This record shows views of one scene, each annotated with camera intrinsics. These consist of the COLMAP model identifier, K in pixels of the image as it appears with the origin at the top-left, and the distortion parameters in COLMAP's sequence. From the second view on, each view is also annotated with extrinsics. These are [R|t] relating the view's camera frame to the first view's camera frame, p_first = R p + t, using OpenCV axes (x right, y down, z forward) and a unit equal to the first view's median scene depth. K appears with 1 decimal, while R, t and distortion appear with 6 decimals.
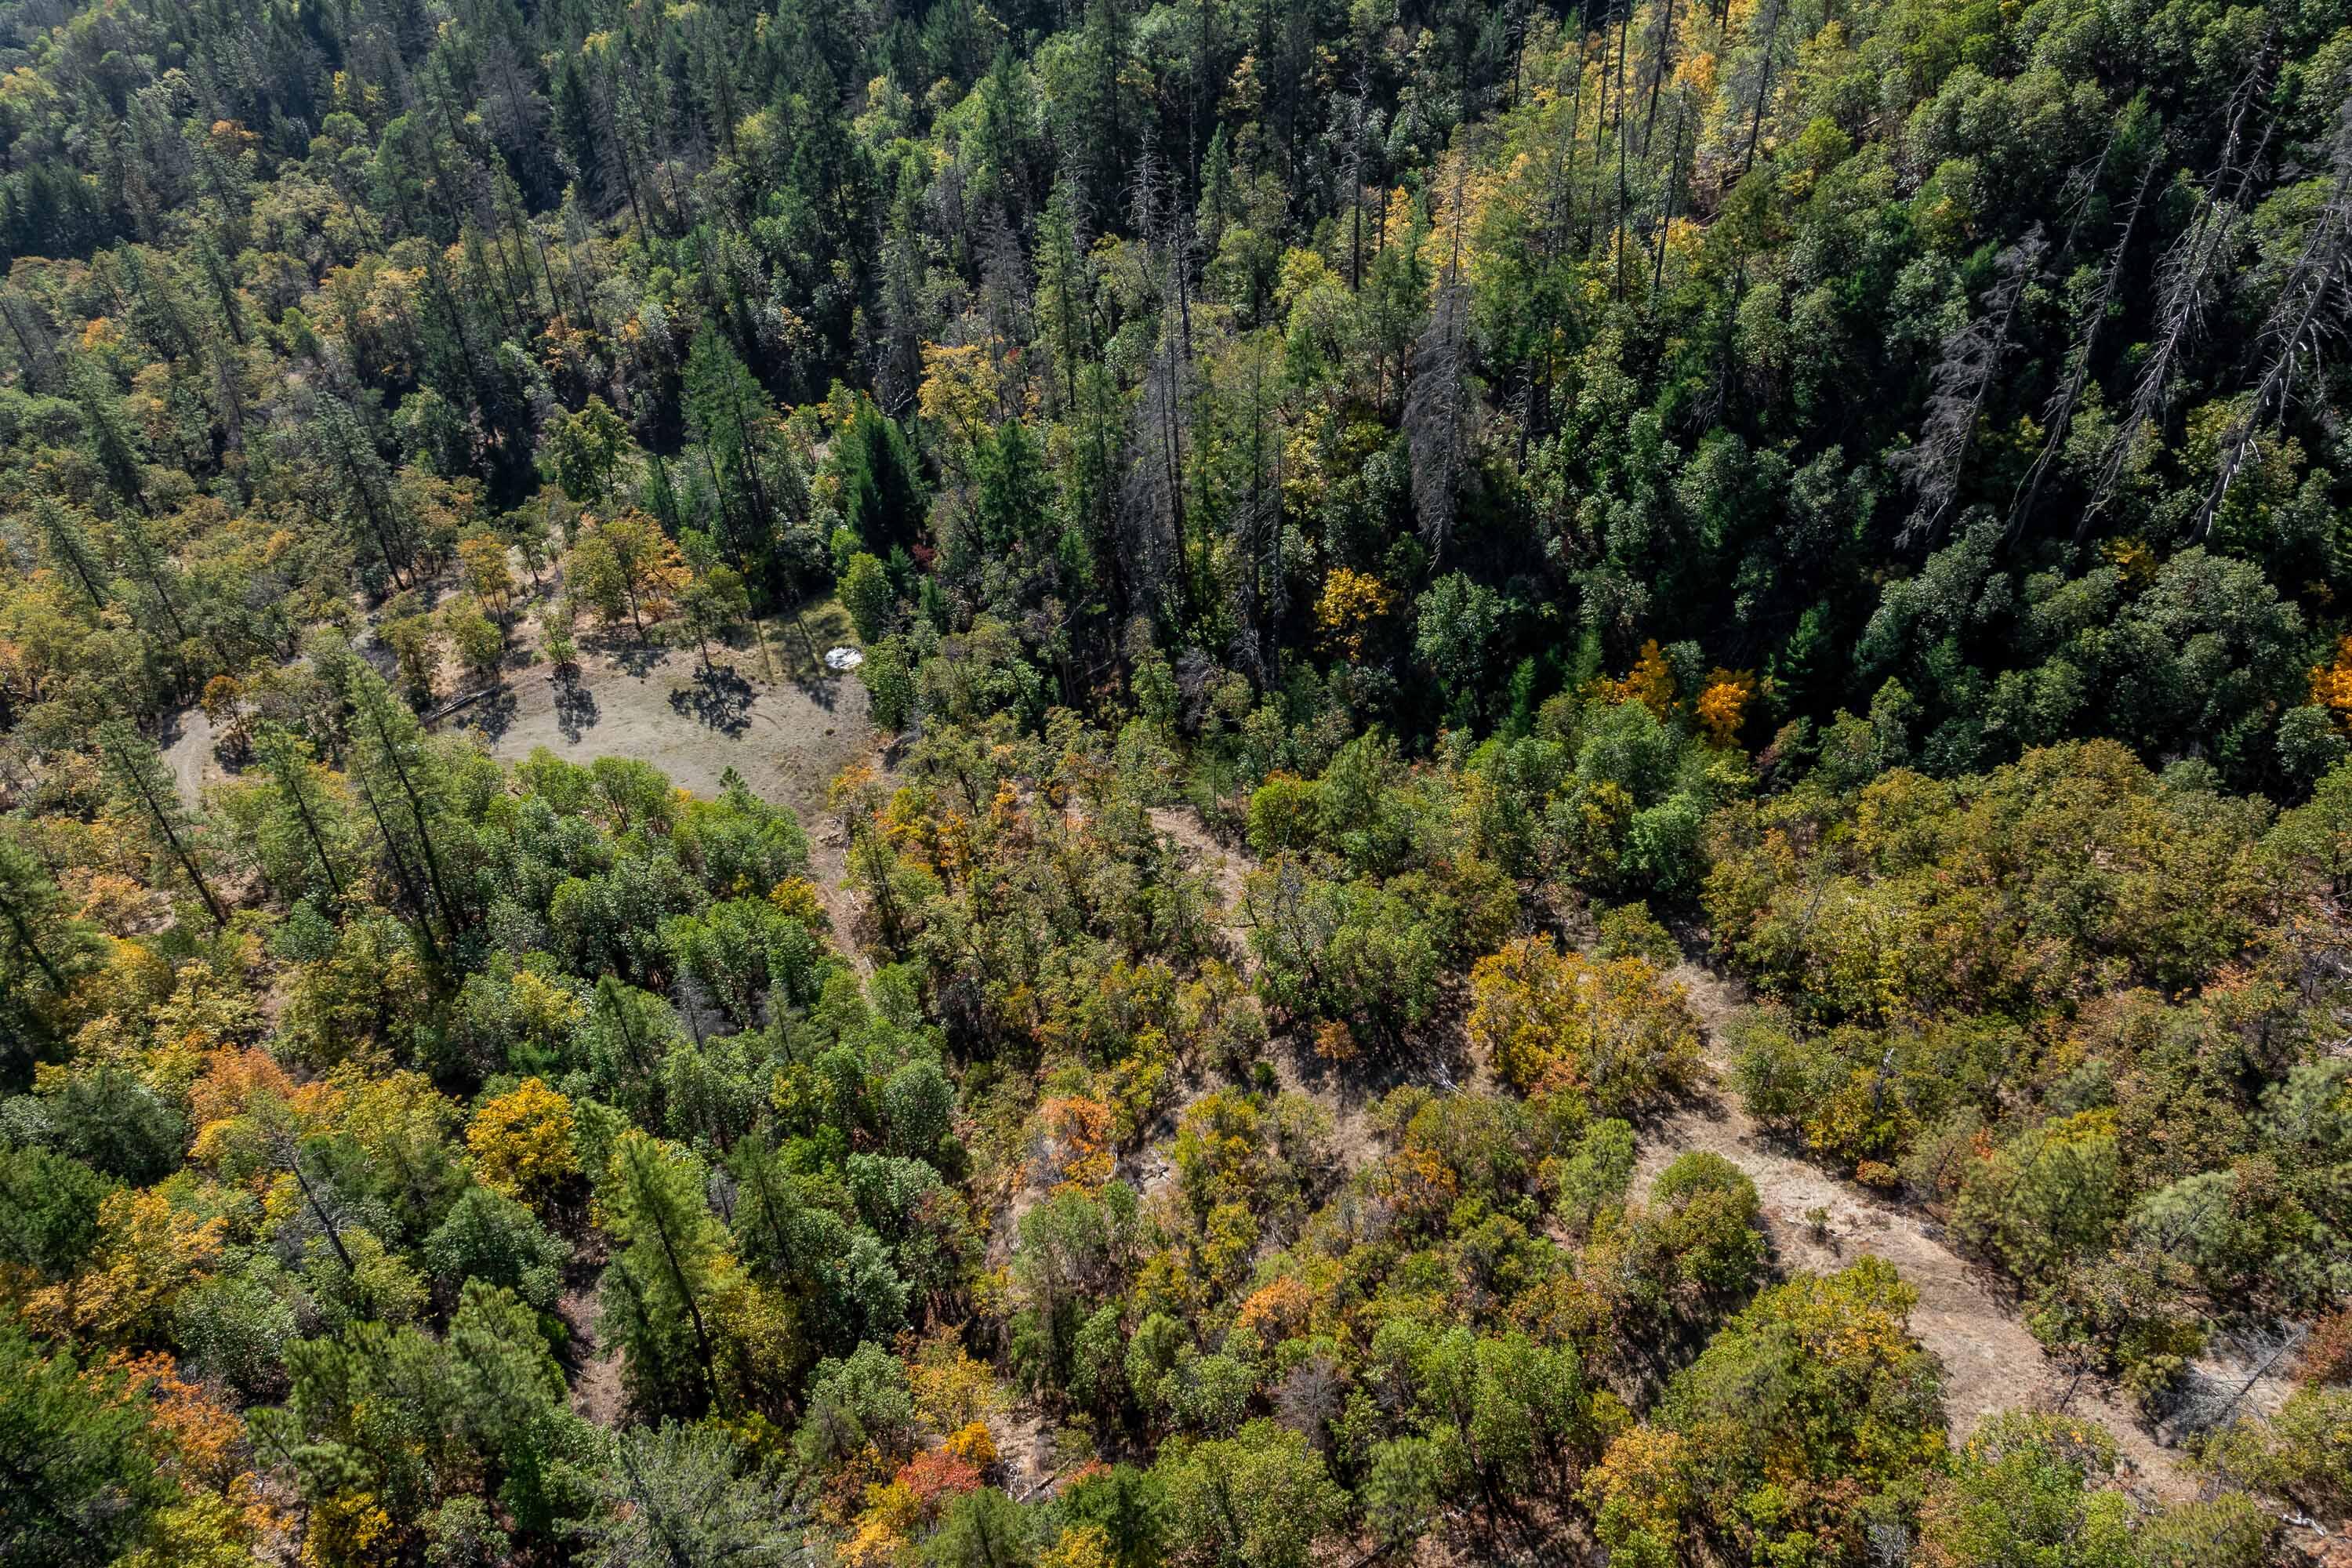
lens RADIAL K [[1664.9, 0, 1182.6], [0, 1664.9, 781.3], [0, 0, 1]] dist [-0.029088, -0.001359]
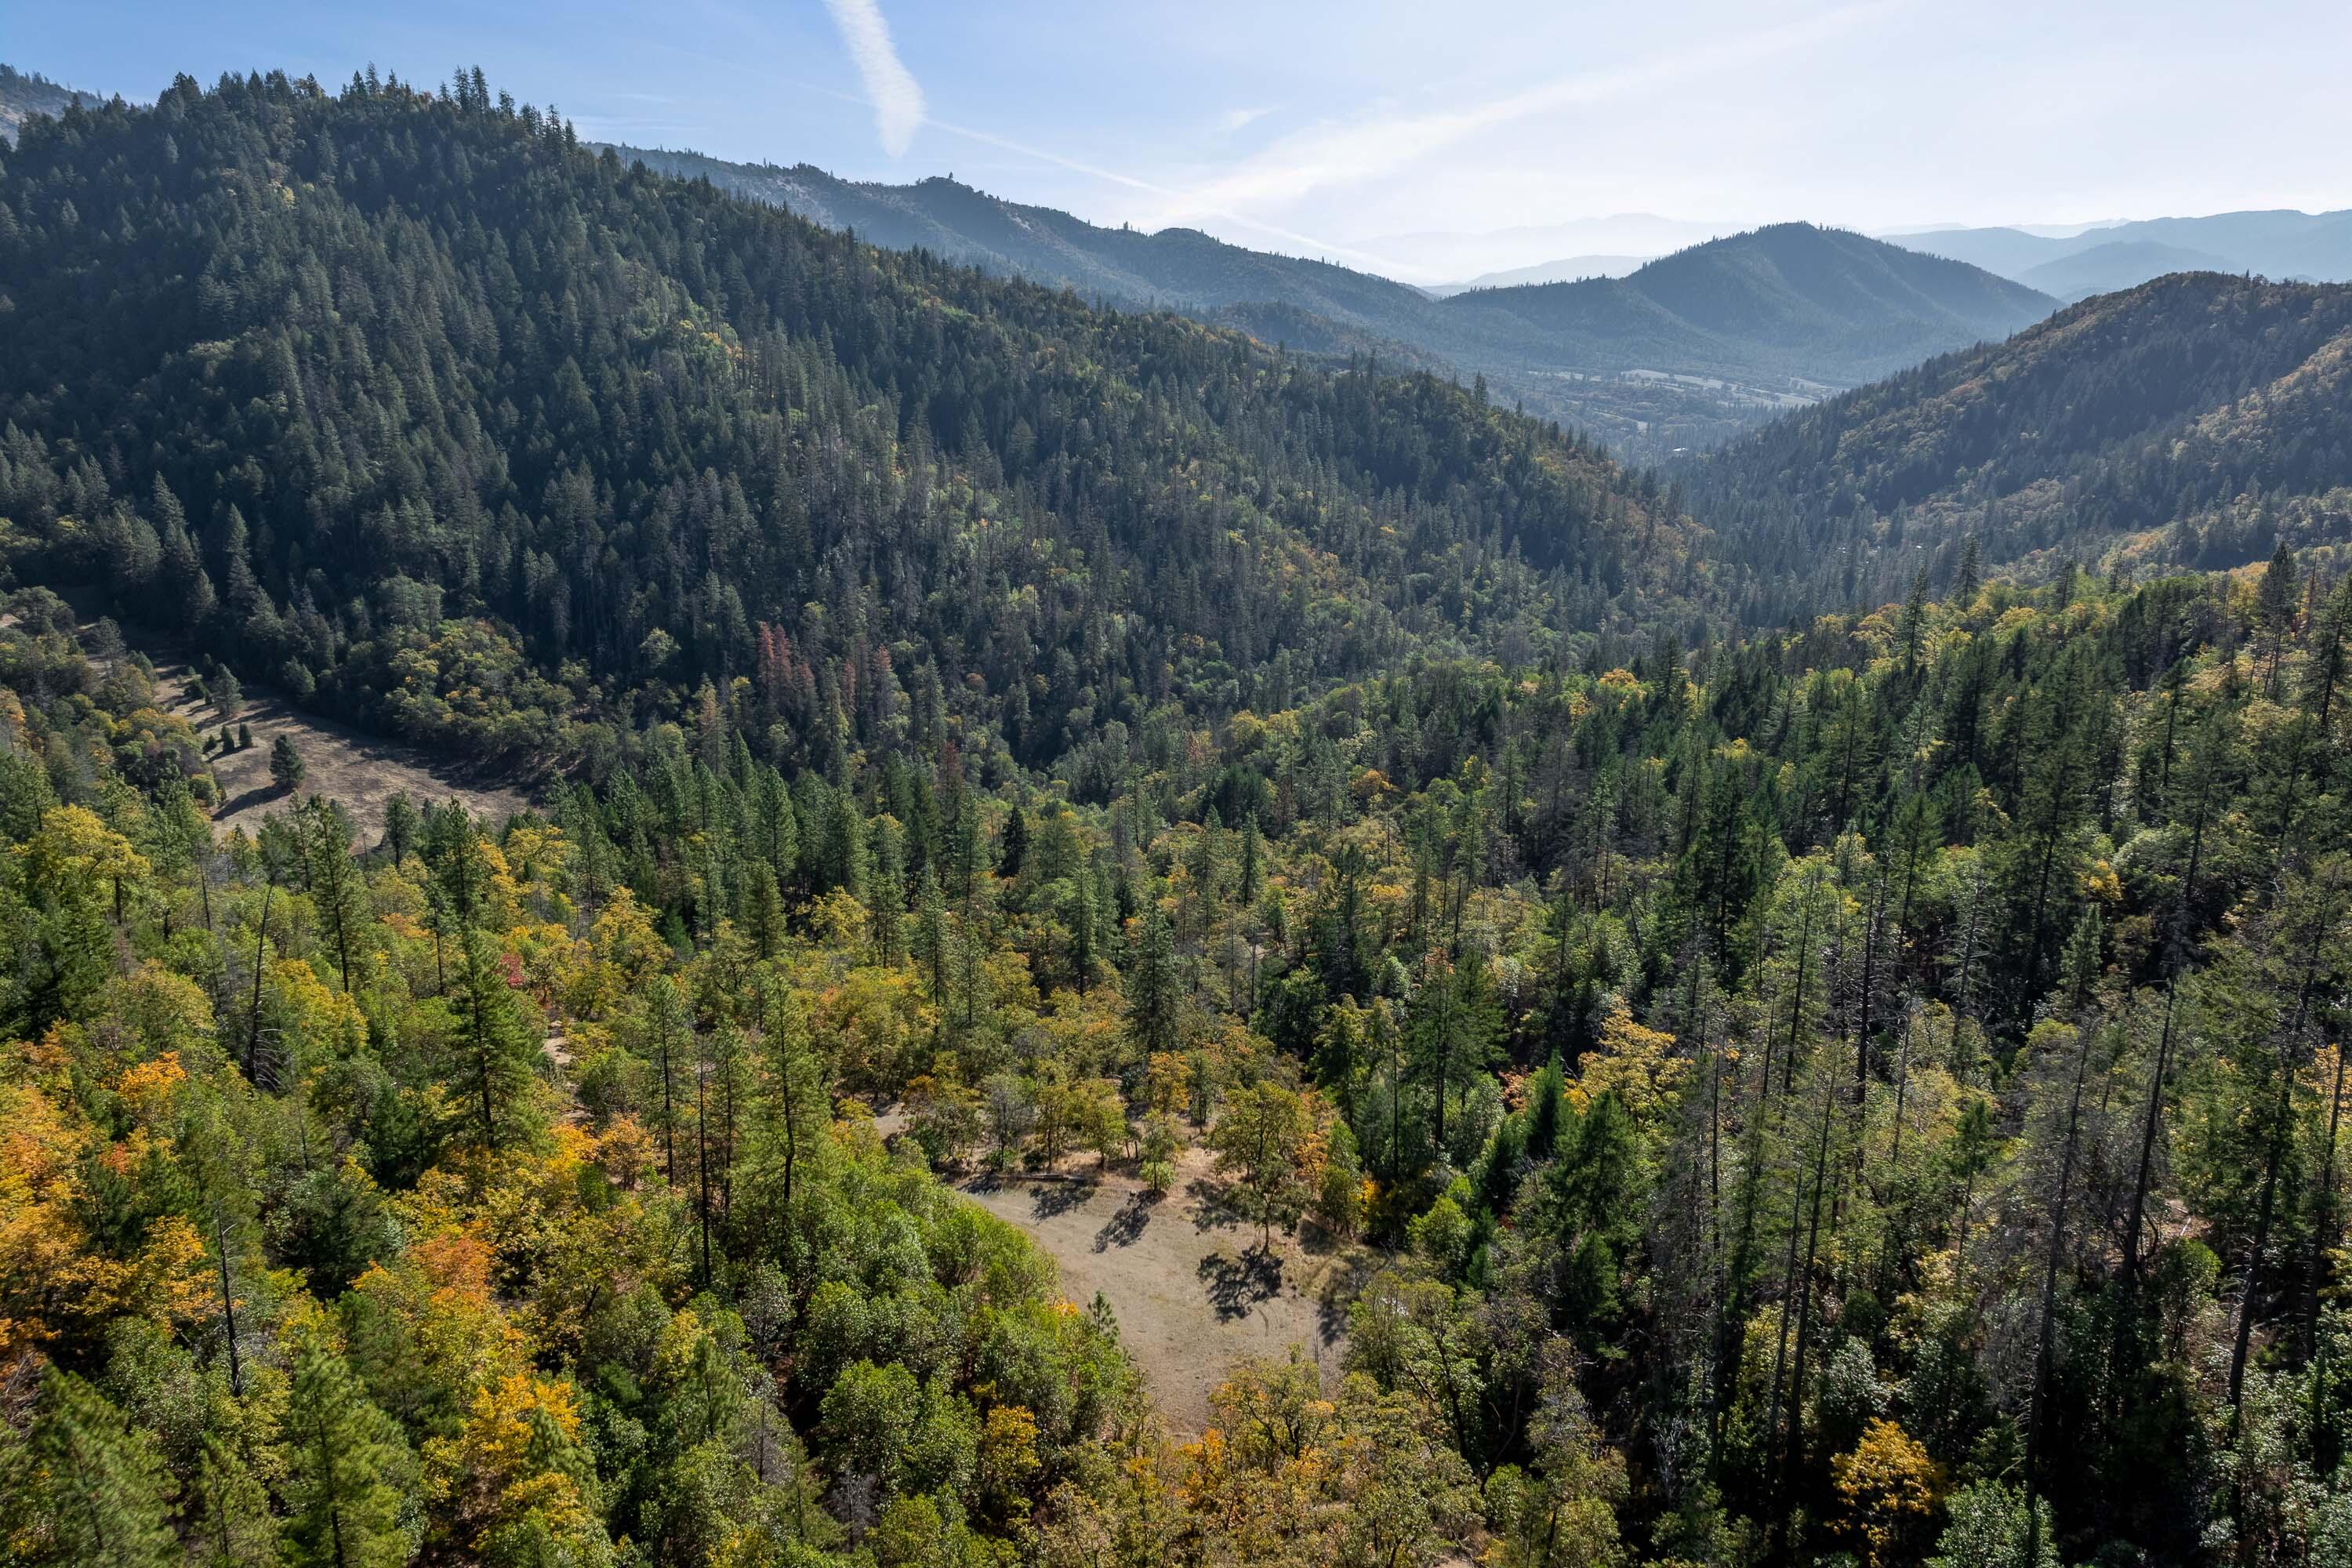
lens RADIAL K [[1664.9, 0, 1173.8], [0, 1664.9, 790.8], [0, 0, 1]] dist [-0.029088, -0.001359]
pose [[0.702969, 0.215042, -0.677932, 0.248498], [-0.503518, 0.823669, -0.260844, -0.014497], [0.502299, 0.524716, 0.687291, 0.220533]]
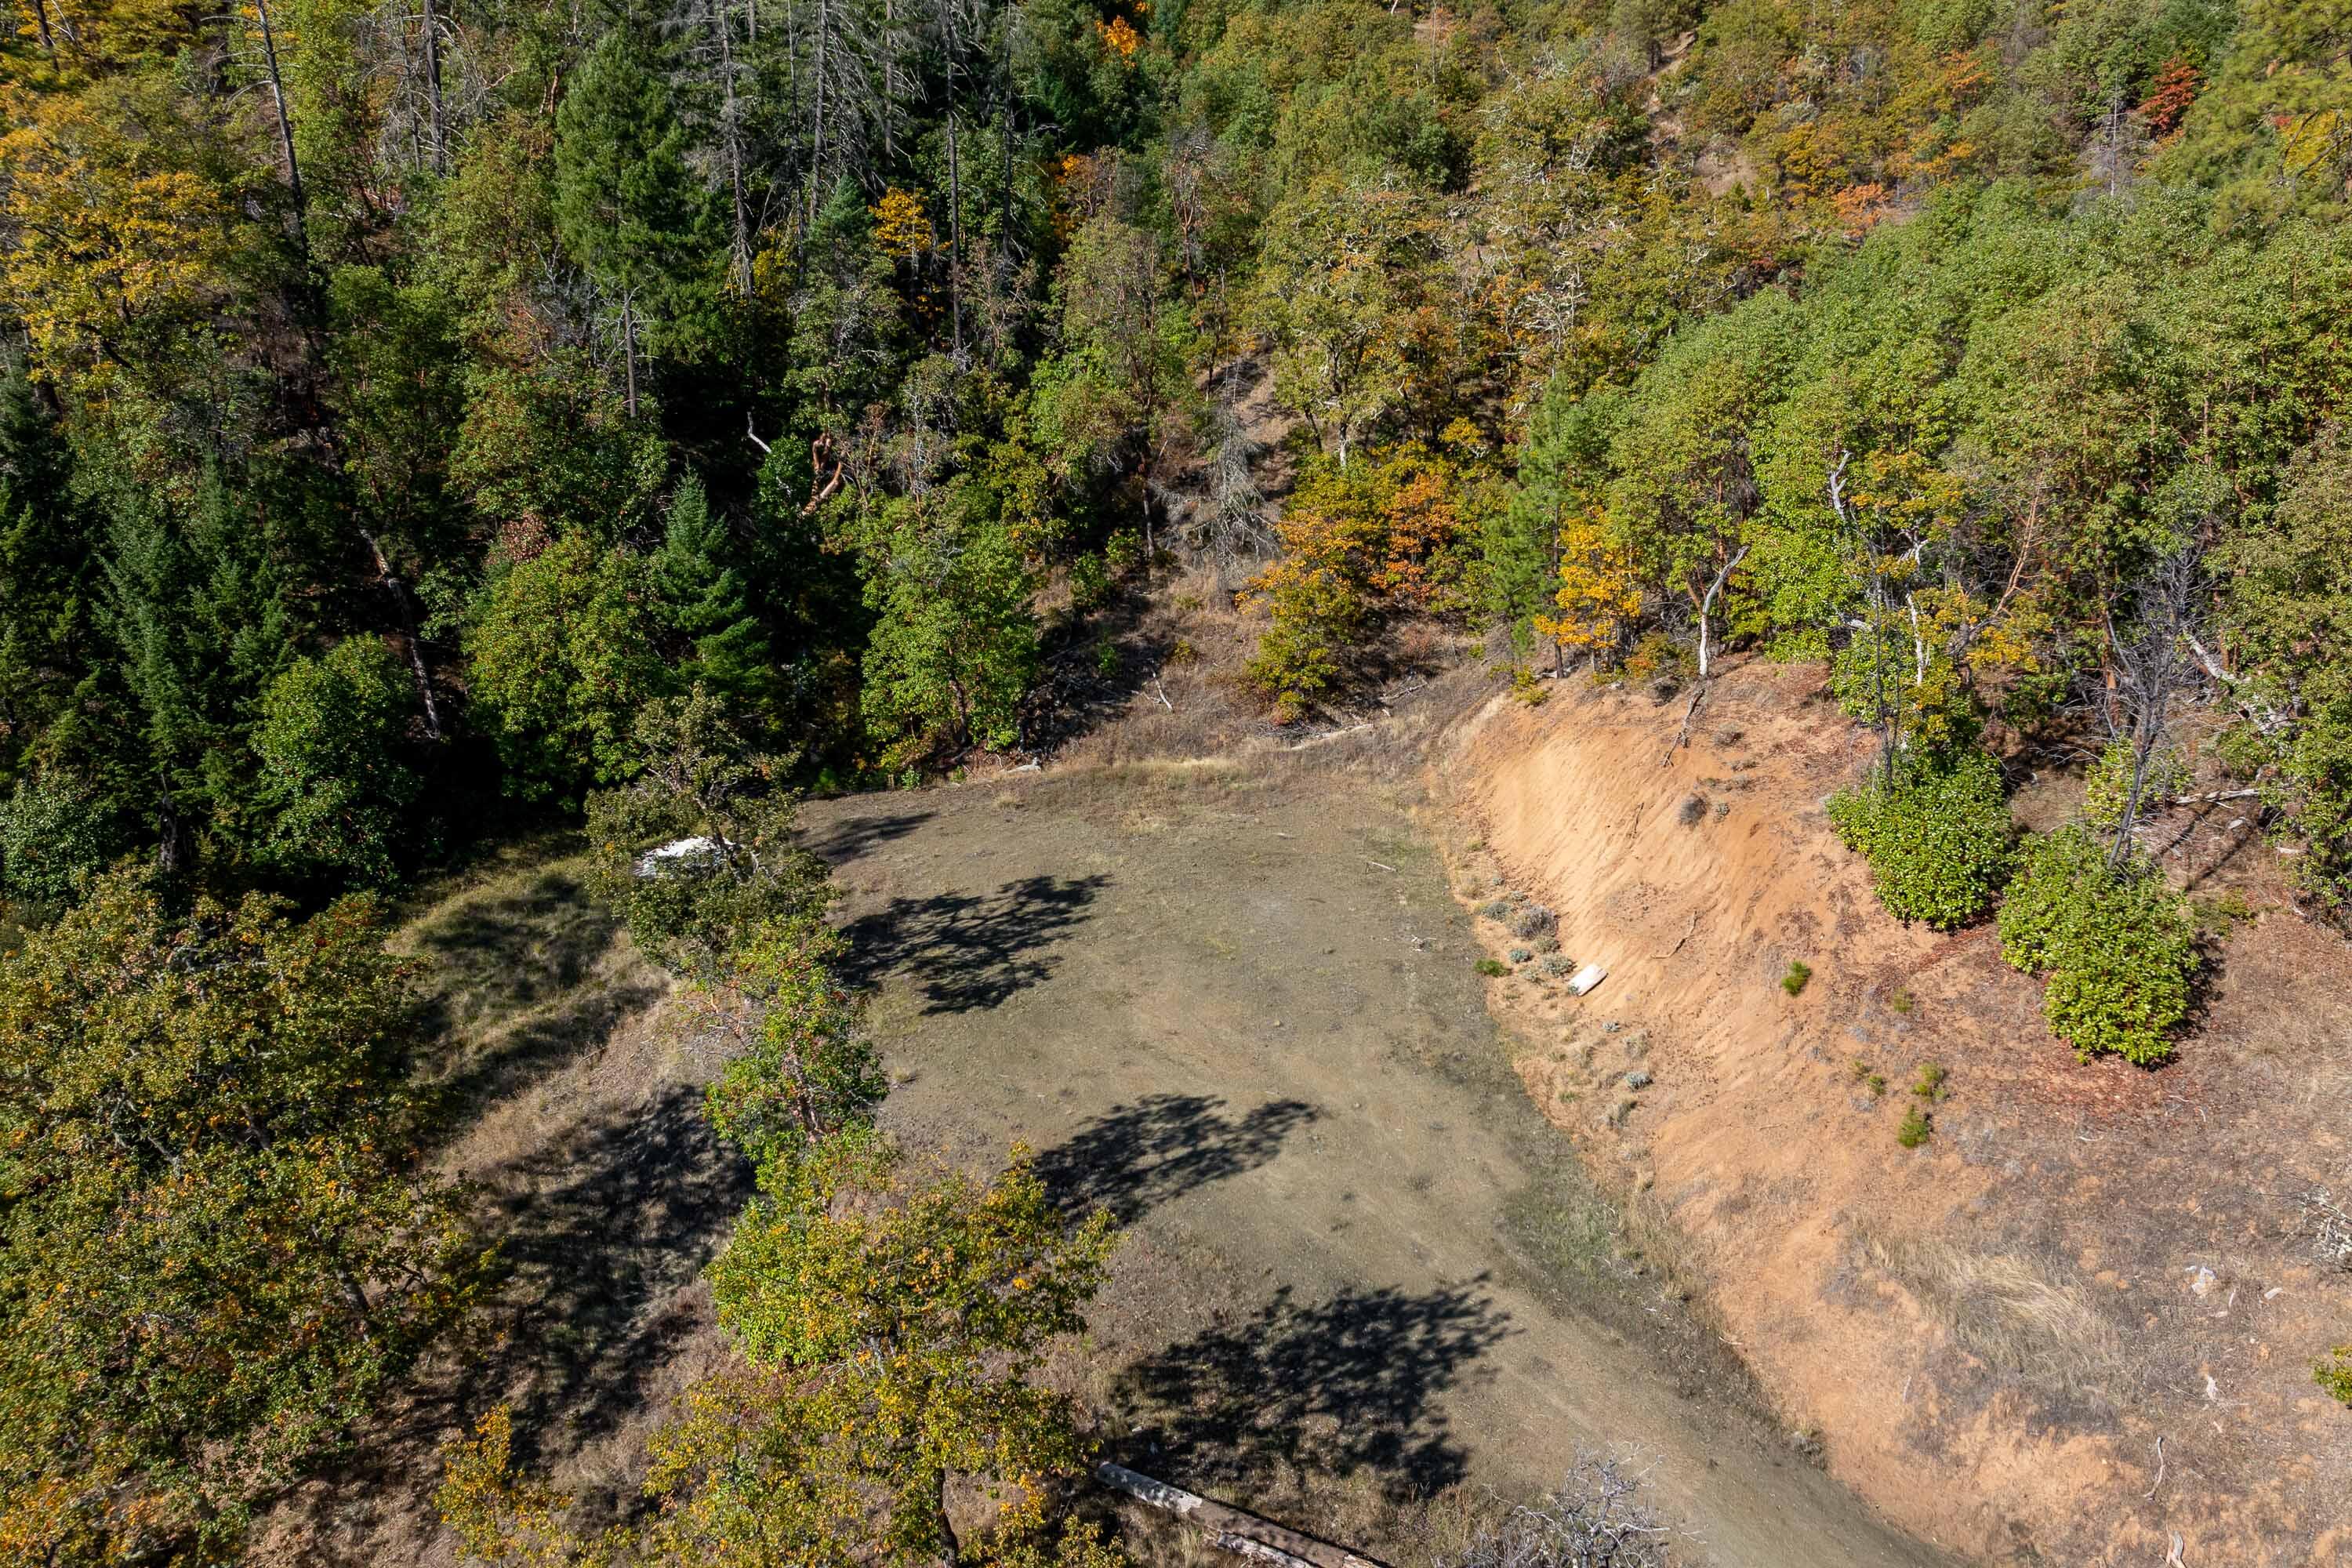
lens RADIAL K [[1664.9, 0, 1171.3], [0, 1664.9, 778.2], [0, 0, 1]] dist [-0.029088, -0.001359]
pose [[-0.323310, -0.276539, 0.904984, -0.553751], [0.674478, 0.603448, 0.425358, -0.166217], [-0.663739, 0.747915, -0.008581, 0.951264]]
